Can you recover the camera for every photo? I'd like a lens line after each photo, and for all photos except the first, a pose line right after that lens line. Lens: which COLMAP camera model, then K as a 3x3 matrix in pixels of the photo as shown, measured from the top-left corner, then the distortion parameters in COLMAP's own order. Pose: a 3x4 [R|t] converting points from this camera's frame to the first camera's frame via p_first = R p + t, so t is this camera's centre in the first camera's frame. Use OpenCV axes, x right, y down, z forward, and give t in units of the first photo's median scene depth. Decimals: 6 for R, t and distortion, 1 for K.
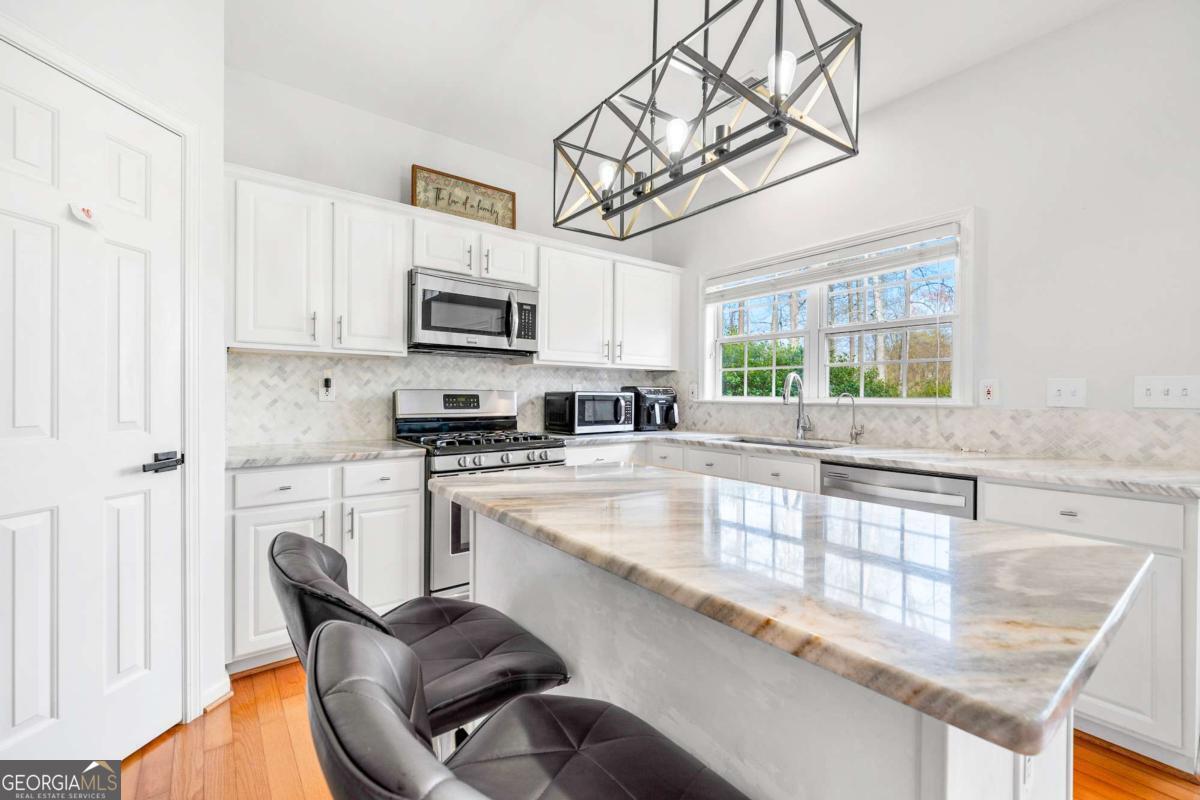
lens RADIAL K [[501.7, 0, 598.1], [0, 501.7, 397.9], [0, 0, 1]] dist [-0.000866, 0.000091]
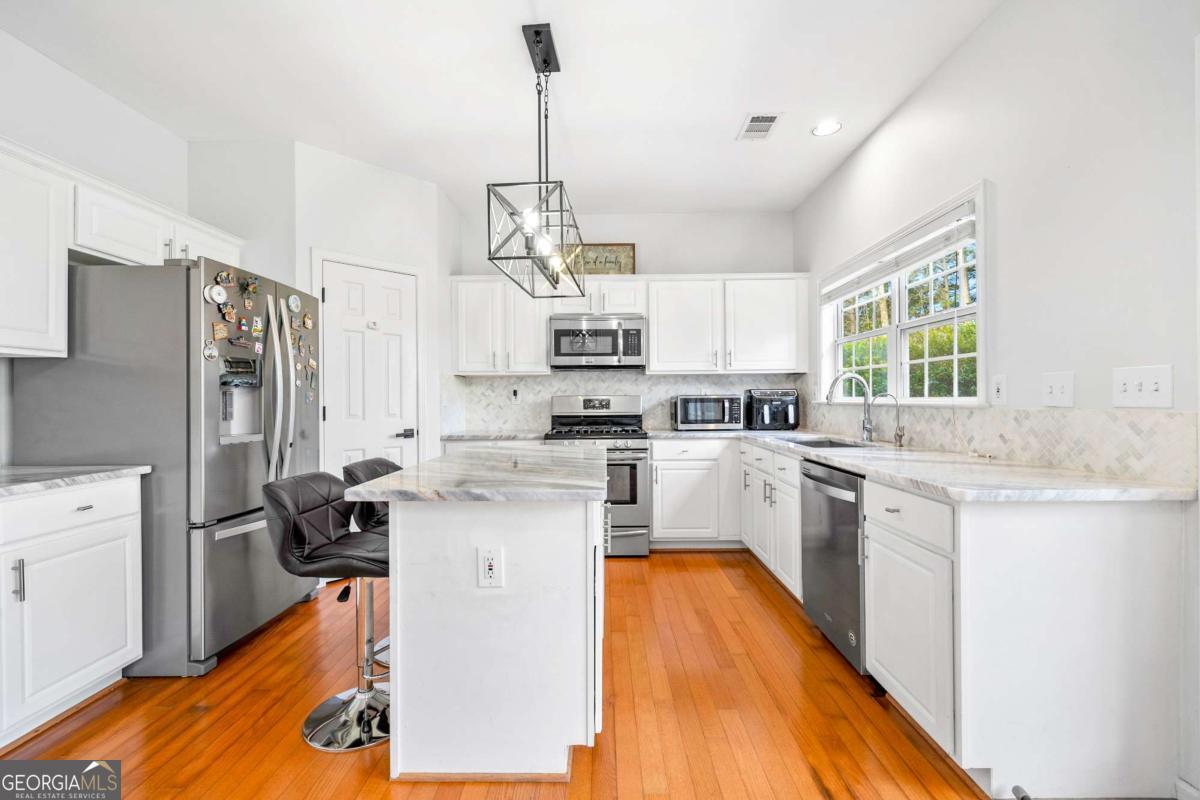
lens RADIAL K [[515.2, 0, 599.4], [0, 515.2, 397.7], [0, 0, 1]] dist [0.000368, -0.000172]
pose [[0.782189, -0.013135, -0.622903, 0.643033], [0.009338, 0.999913, -0.009359, 0.003207], [0.622971, 0.001504, 0.782243, -0.111355]]
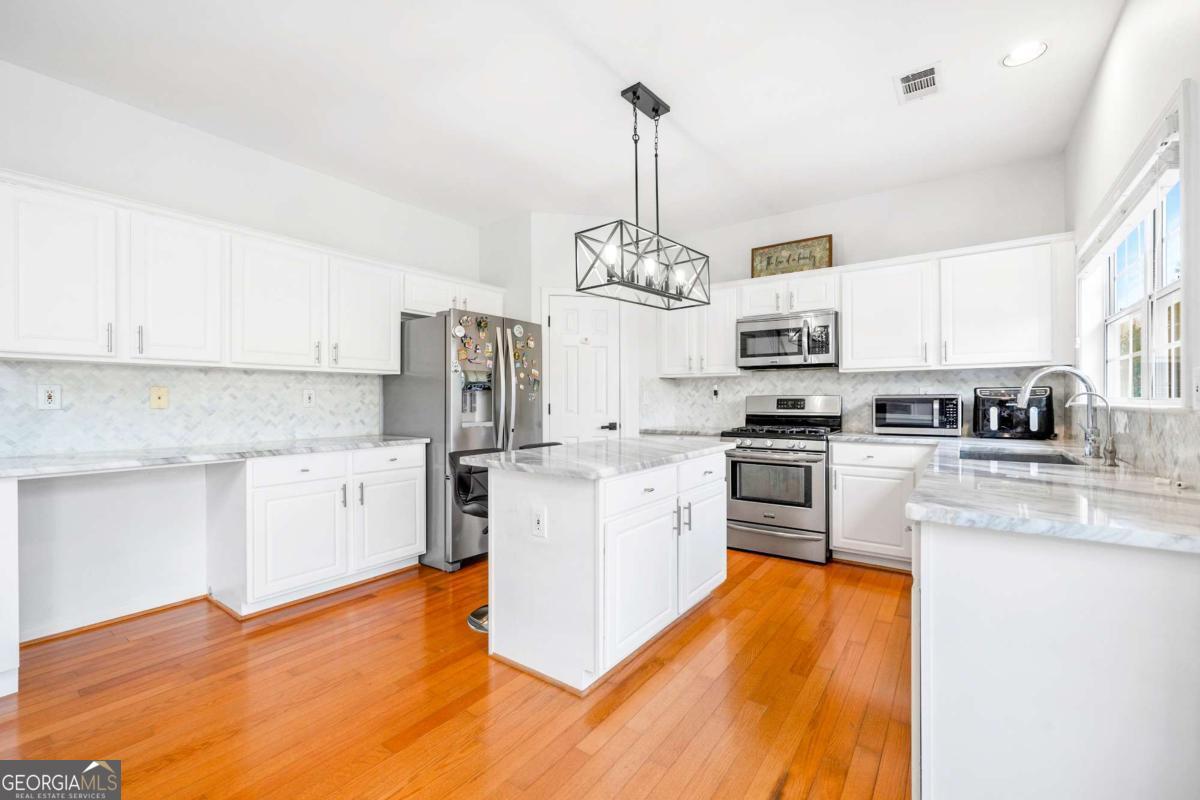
lens RADIAL K [[501.7, 0, 598.1], [0, 501.7, 397.9], [0, 0, 1]] dist [-0.000866, 0.000091]
pose [[0.273986, -0.010258, -0.961679, 0.934078], [0.001164, 0.999946, -0.010335, 0.004454], [0.961733, 0.001712, 0.273983, 0.125715]]
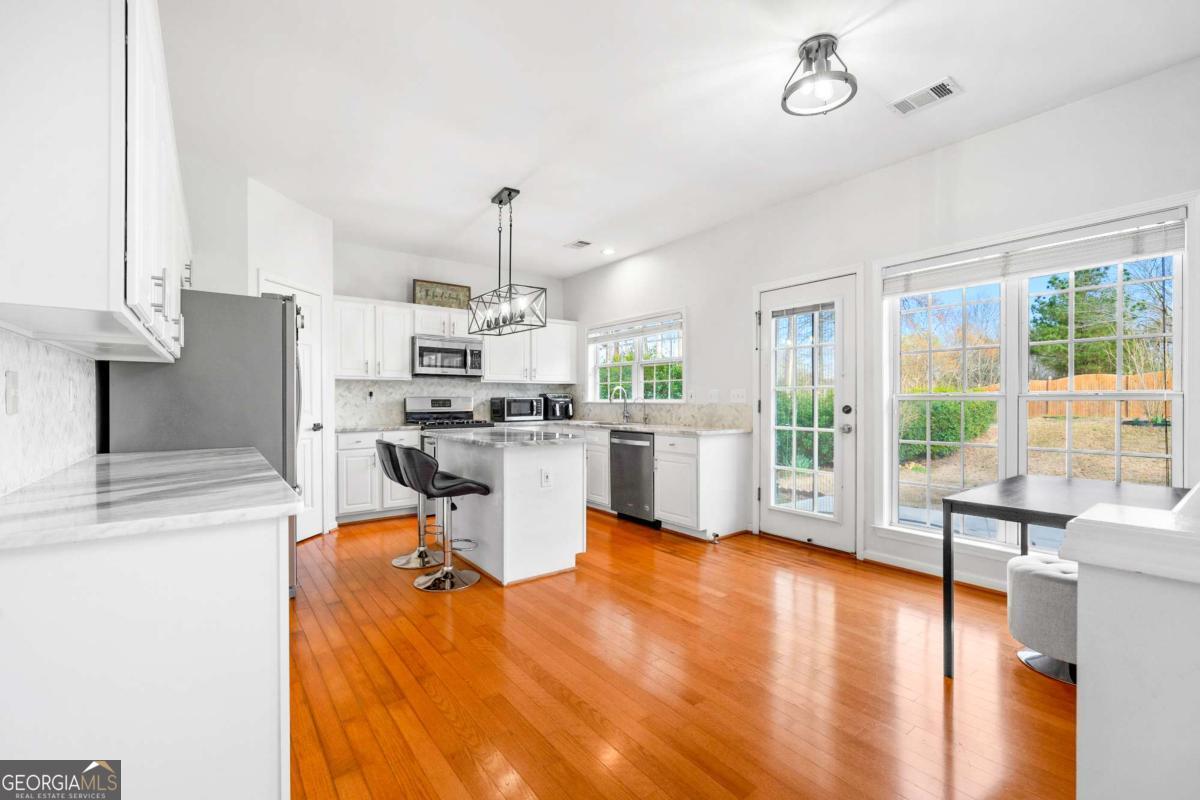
lens RADIAL K [[521.3, 0, 600.0], [0, 521.3, 400.0], [0, 0, 1]] dist [0.001941, 0.000021]
pose [[0.999846, -0.008034, -0.015580, 0.352928], [0.007983, 0.999963, -0.003313, 0.006358], [0.015606, 0.003188, 0.999873, -0.935735]]
